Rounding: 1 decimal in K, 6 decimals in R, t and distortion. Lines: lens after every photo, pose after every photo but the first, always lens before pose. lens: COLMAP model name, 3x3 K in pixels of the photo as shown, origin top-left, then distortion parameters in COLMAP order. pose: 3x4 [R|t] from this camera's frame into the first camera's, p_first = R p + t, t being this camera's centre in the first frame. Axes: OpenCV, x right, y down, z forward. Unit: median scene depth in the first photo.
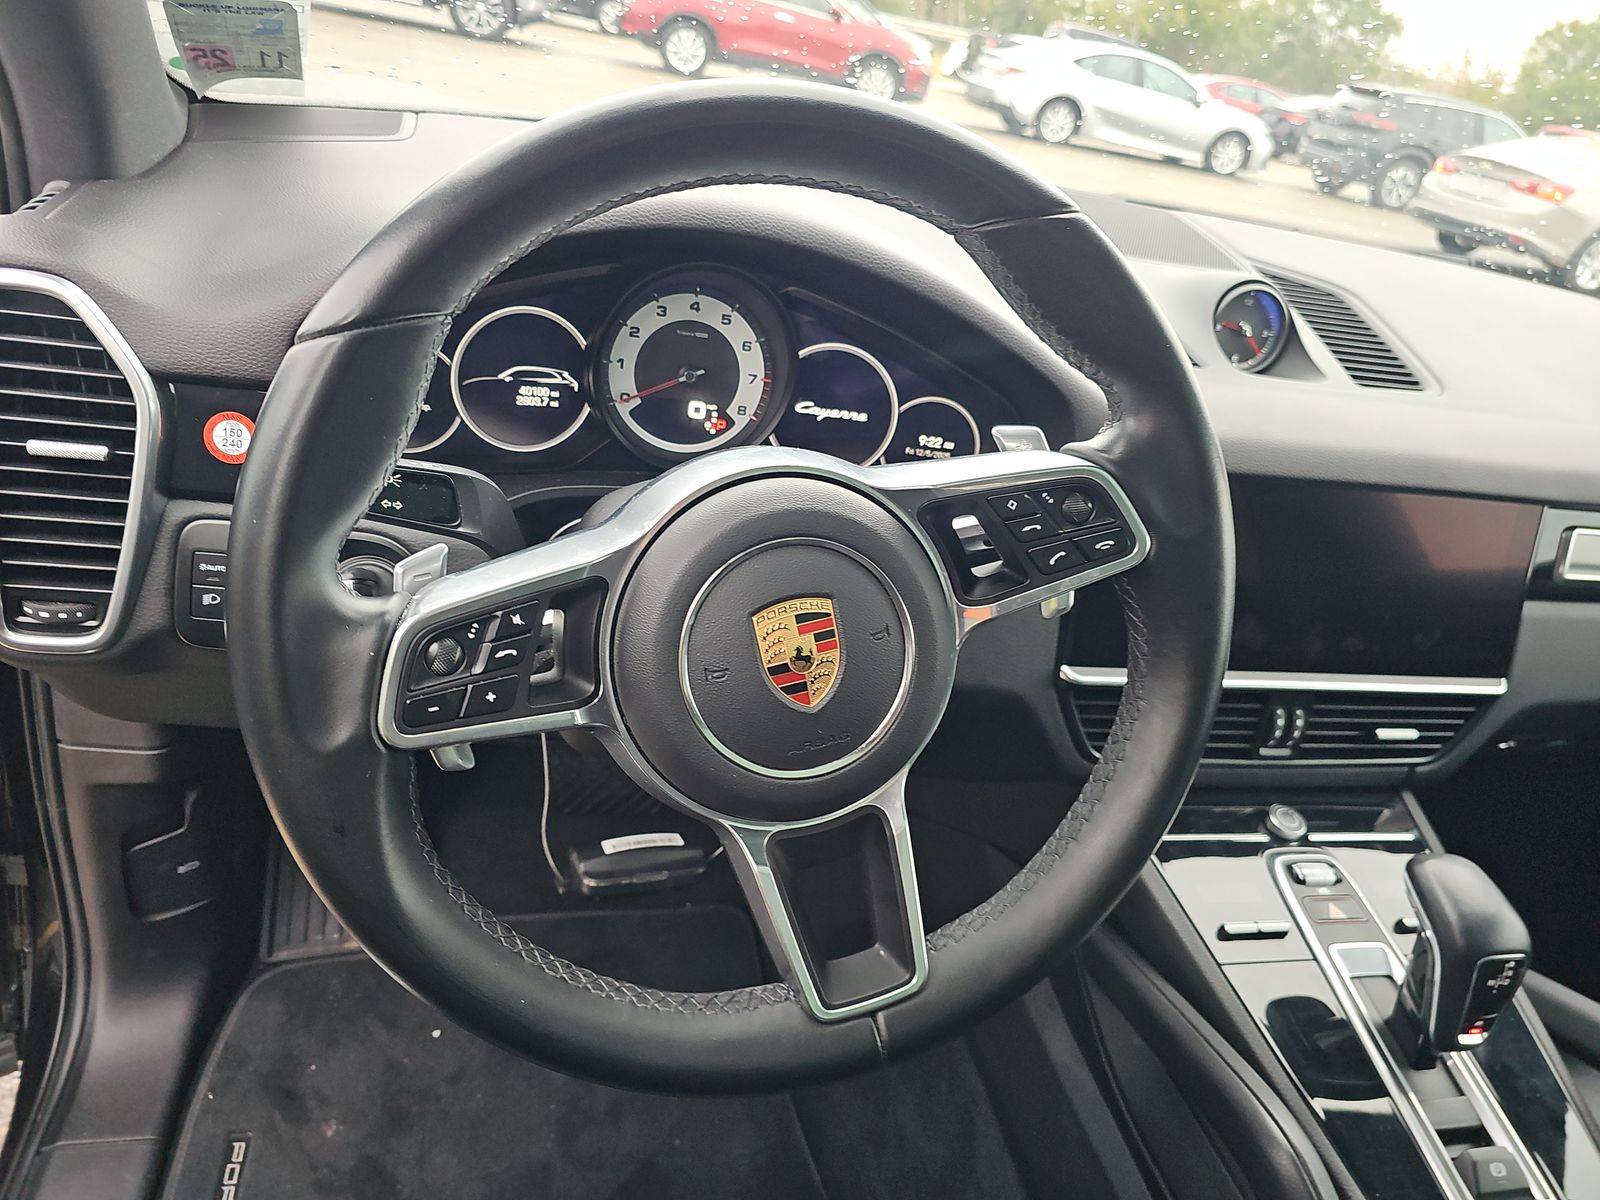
lens RADIAL K [[1065.5, 0, 800.0], [0, 1065.5, 600.0], [0, 0, 1]] dist [0.054035, -0.050142]
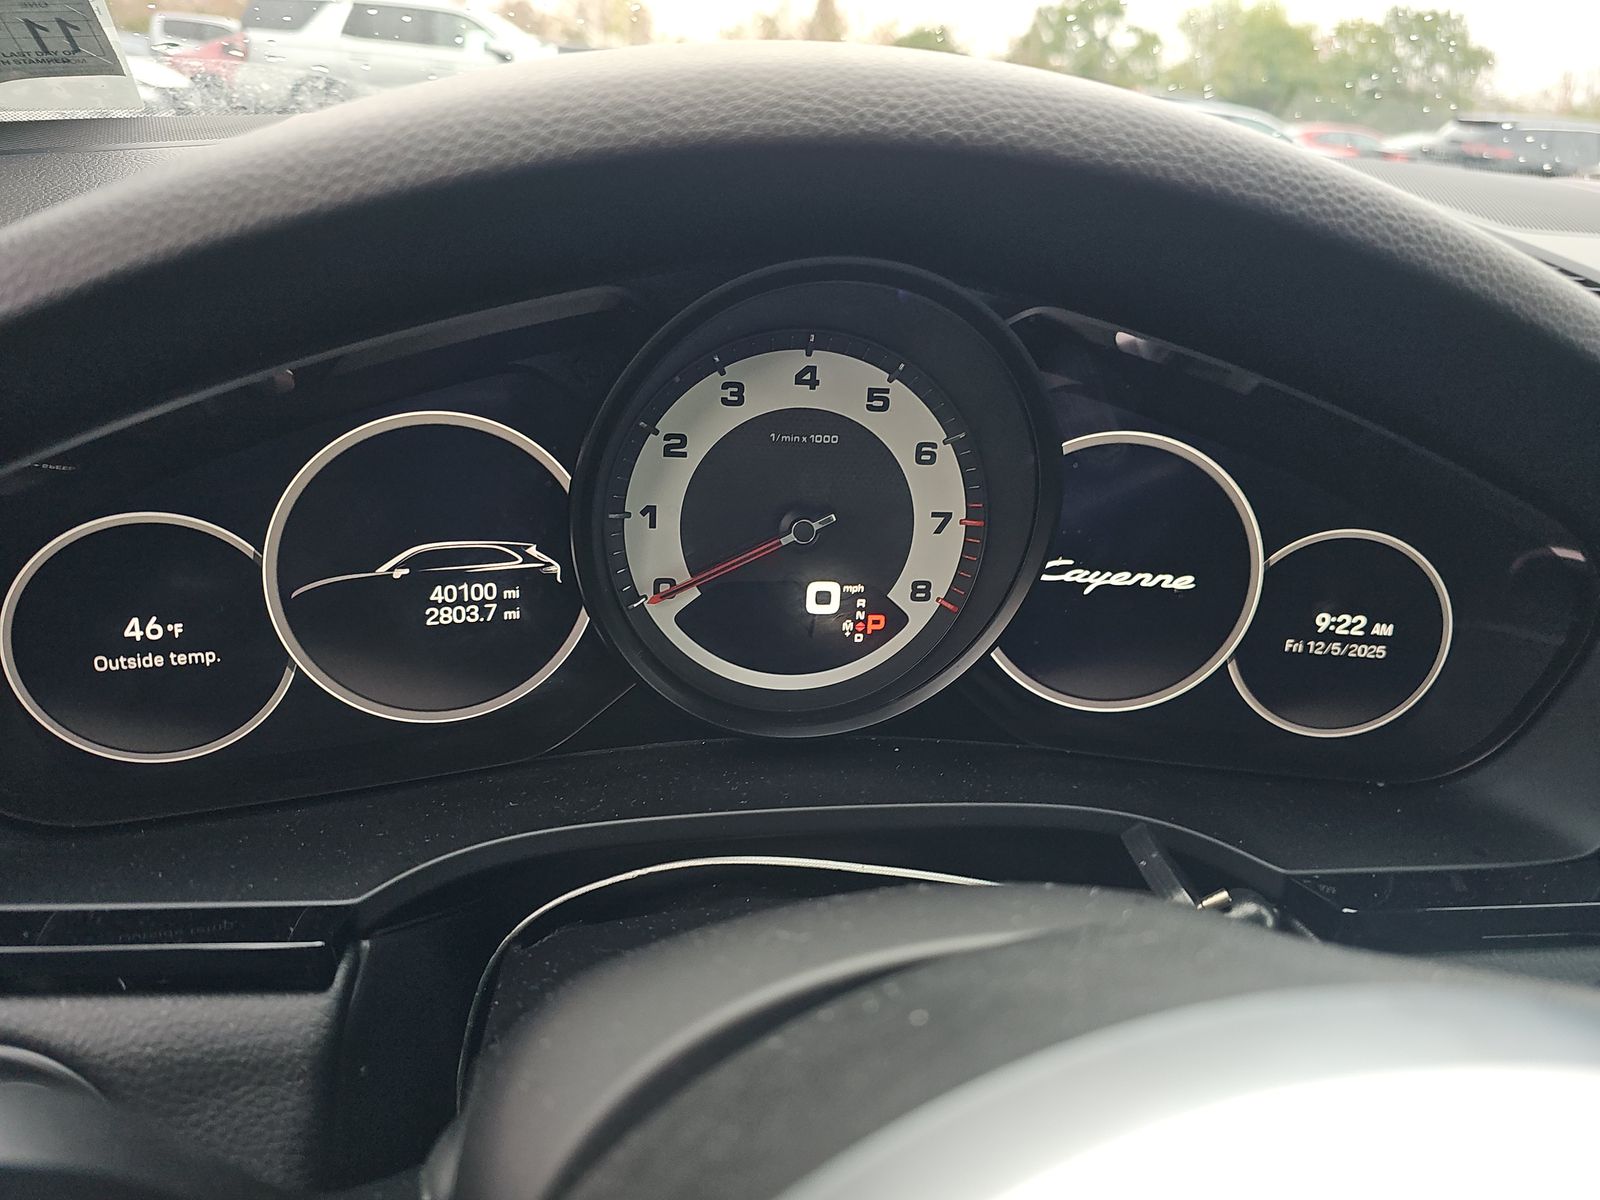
lens RADIAL K [[1065.5, 0, 800.0], [0, 1065.5, 600.0], [0, 0, 1]] dist [0.054035, -0.050142]
pose [[0.992741, -0.070278, -0.097605, -0.045568], [0.061988, 0.994407, -0.085508, -0.102547], [0.103068, 0.078837, 0.991545, 0.402797]]
